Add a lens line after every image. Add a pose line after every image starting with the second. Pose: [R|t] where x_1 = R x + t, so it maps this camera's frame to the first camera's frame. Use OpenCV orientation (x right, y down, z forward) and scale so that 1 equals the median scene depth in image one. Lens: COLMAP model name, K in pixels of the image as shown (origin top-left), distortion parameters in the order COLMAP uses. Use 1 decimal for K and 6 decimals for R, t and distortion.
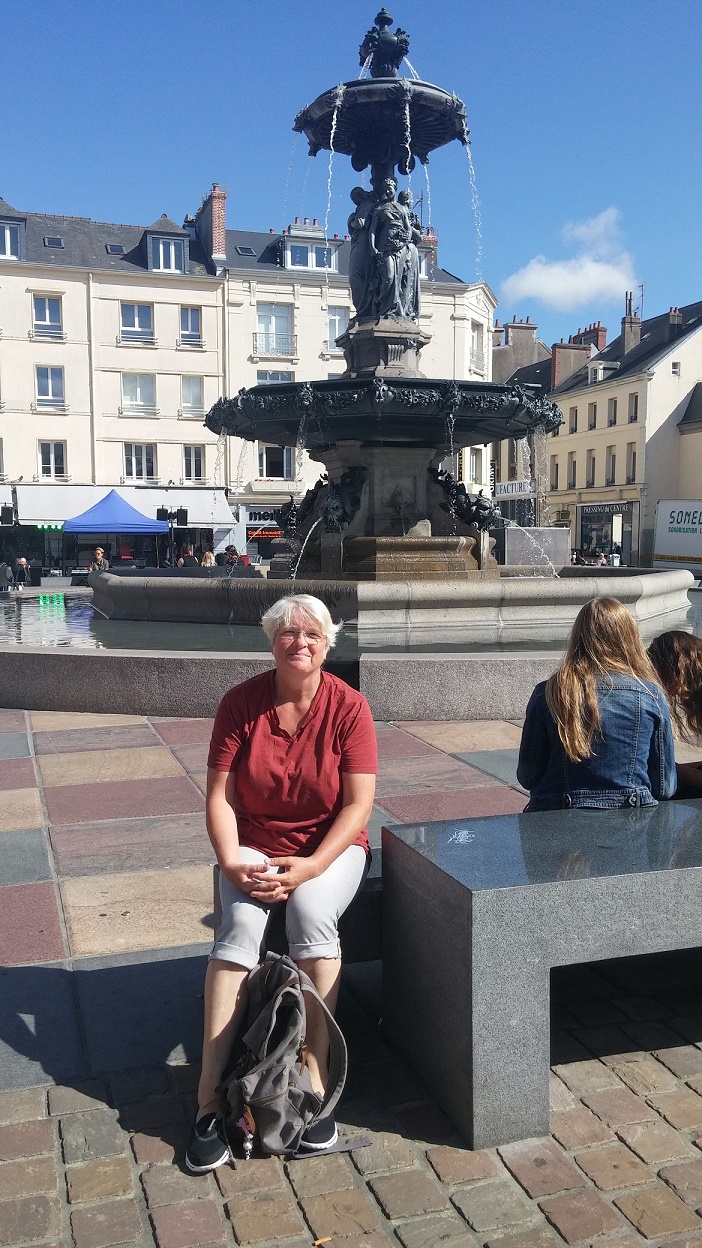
lens RADIAL K [[1100.2, 0, 359.2], [0, 1100.2, 627.1], [0, 0, 1]] dist [0.035034, -0.017577]
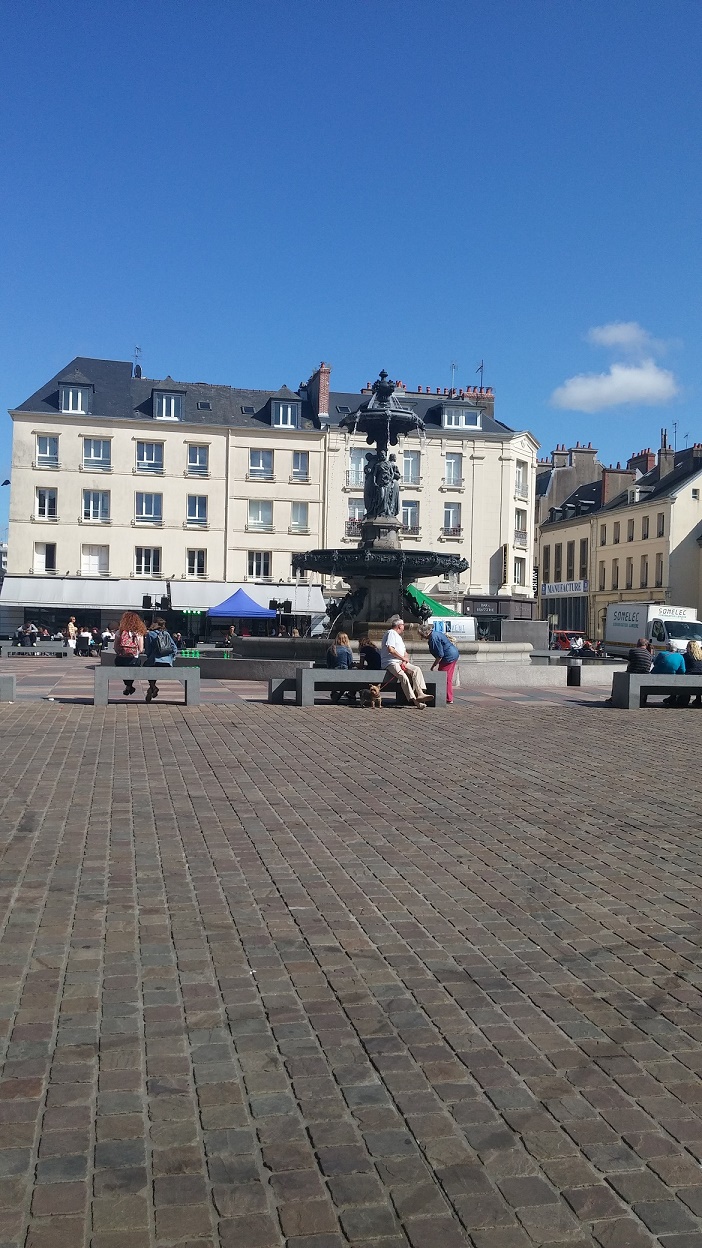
lens RADIAL K [[1100.2, 0, 349.2], [0, 1100.2, 619.8], [0, 0, 1]] dist [0.035034, -0.017577]
pose [[0.993482, 0.024681, -0.111288, 0.060640], [-0.034234, 0.995813, -0.084765, 0.026390], [0.108730, 0.088022, 0.990167, -0.307703]]
